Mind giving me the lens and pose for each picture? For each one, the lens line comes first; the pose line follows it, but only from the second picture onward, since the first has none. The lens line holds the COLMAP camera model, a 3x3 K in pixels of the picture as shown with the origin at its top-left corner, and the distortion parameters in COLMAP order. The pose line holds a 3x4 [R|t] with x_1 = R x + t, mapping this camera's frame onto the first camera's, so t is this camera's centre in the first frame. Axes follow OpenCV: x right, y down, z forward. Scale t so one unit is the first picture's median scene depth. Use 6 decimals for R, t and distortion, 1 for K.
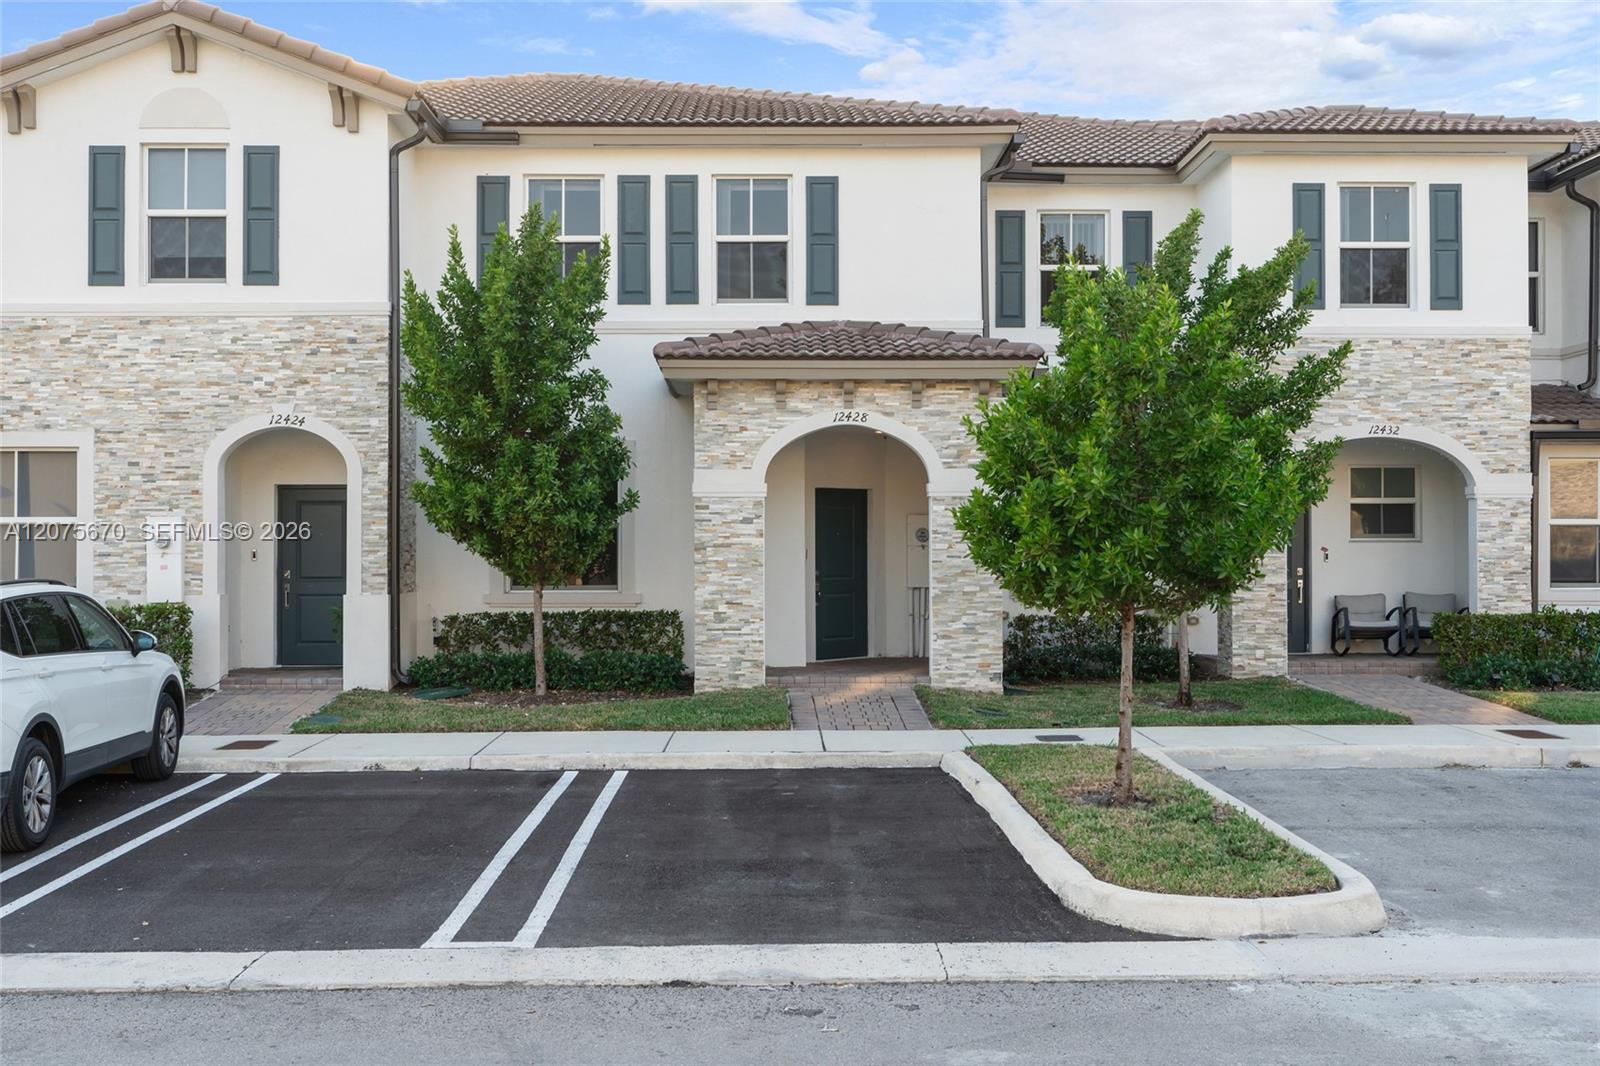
lens RADIAL K [[1646.9, 0, 792.9], [0, 1646.9, 524.1], [0, 0, 1]] dist [0.000584, 0.000000]
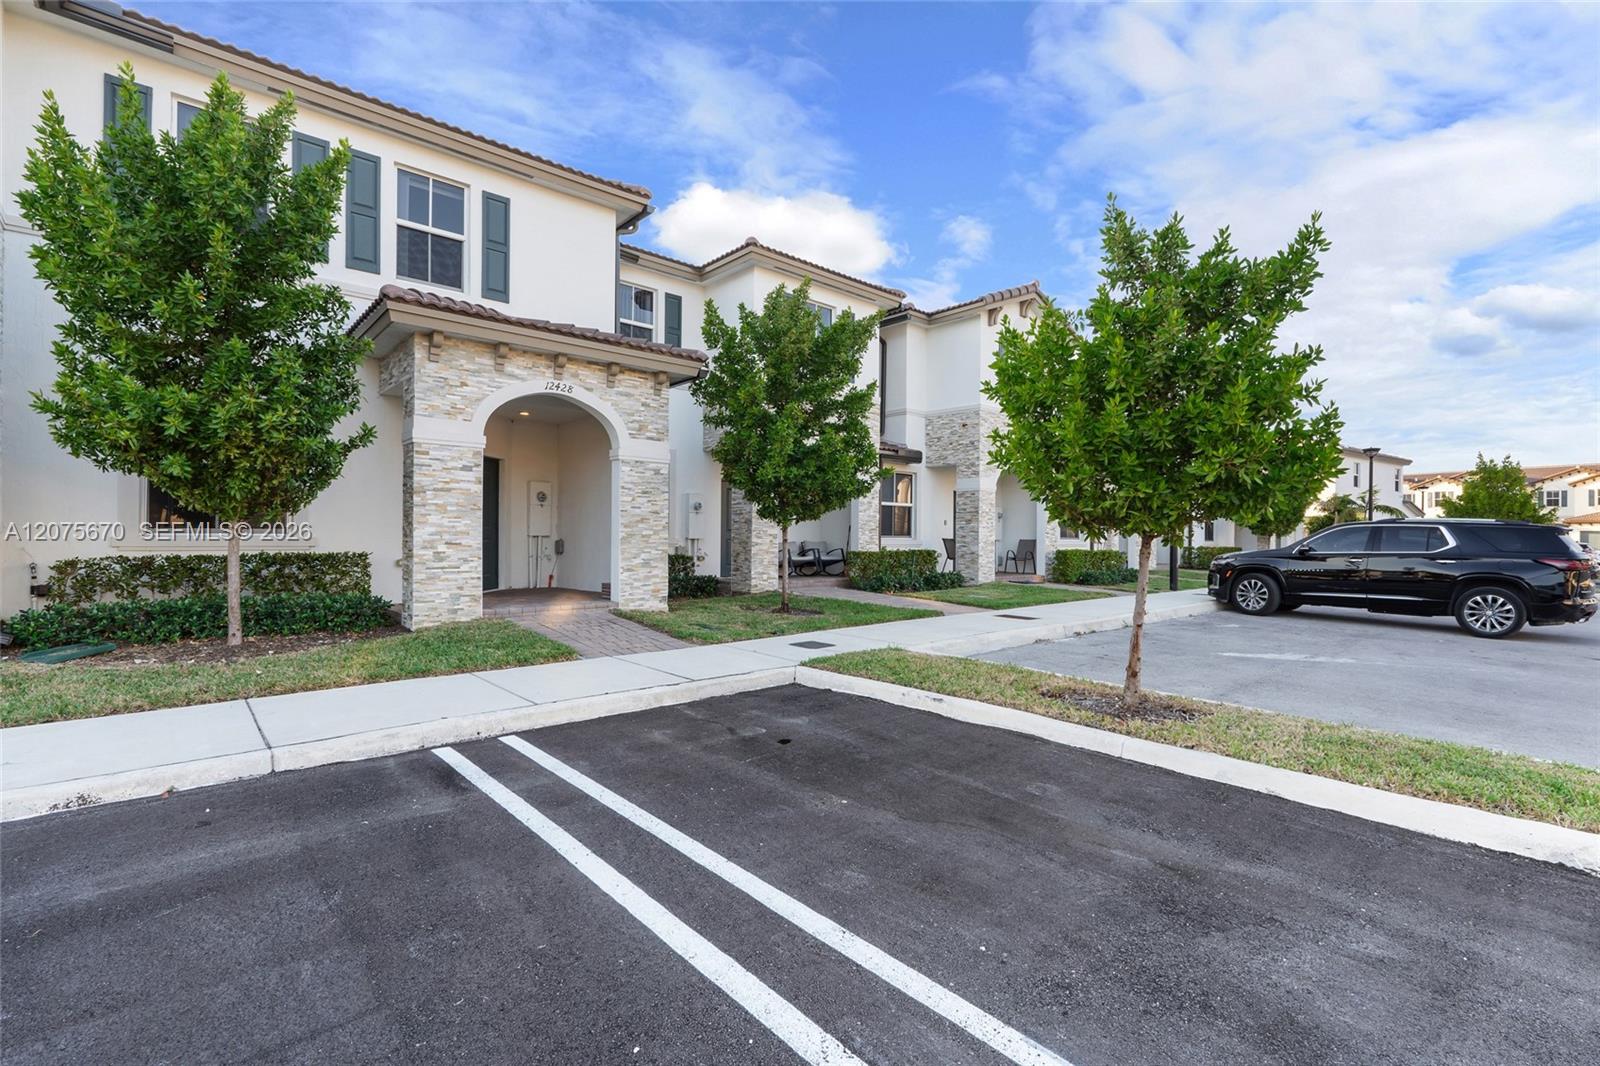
lens RADIAL K [[722.0, 0, 797.7], [0, 722.0, 534.2], [0, 0, 1]] dist [-0.002518, -0.000246]
pose [[0.754765, 0.009048, 0.655933, -0.176254], [-0.017280, 0.999832, 0.006092, 0.035051], [-0.655768, -0.015933, 0.754795, 0.491668]]
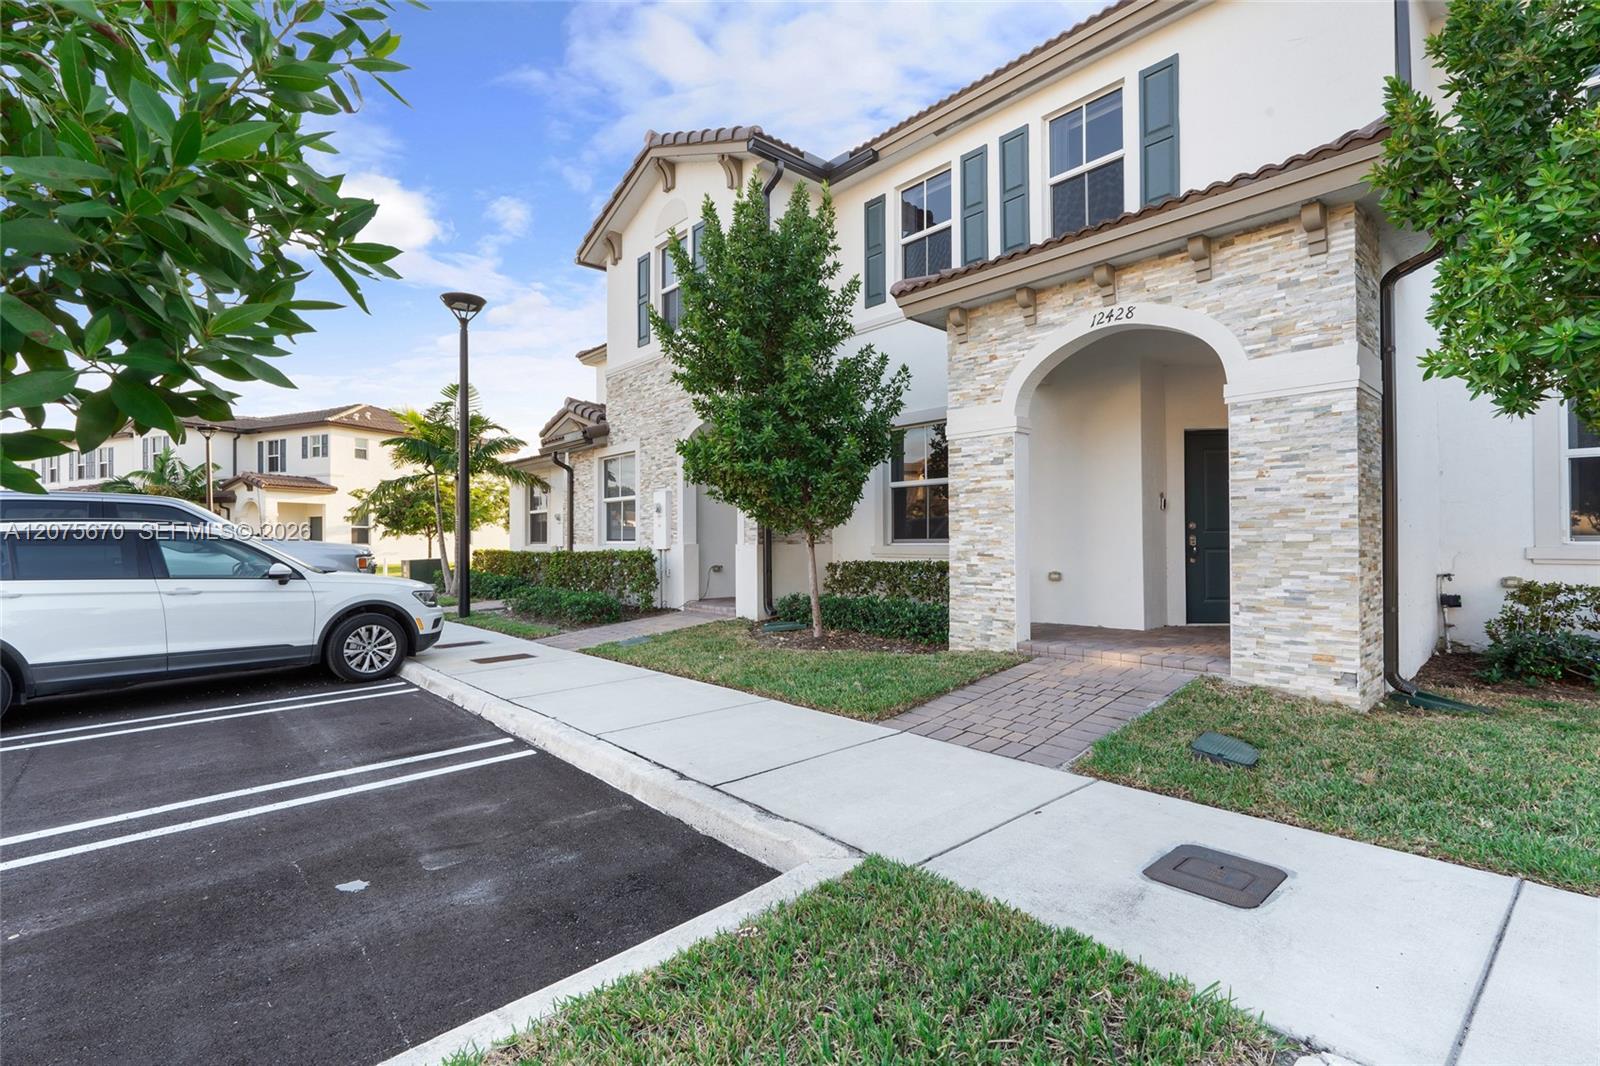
lens RADIAL K [[722.0, 0, 801.7], [0, 722.0, 533.7], [0, 0, 1]] dist [-0.002518, -0.000246]
pose [[0.662566, -0.008617, -0.748954, 0.191158], [0.015254, 0.999882, 0.001990, 0.034245], [0.748848, -0.012743, 0.662619, 0.665617]]
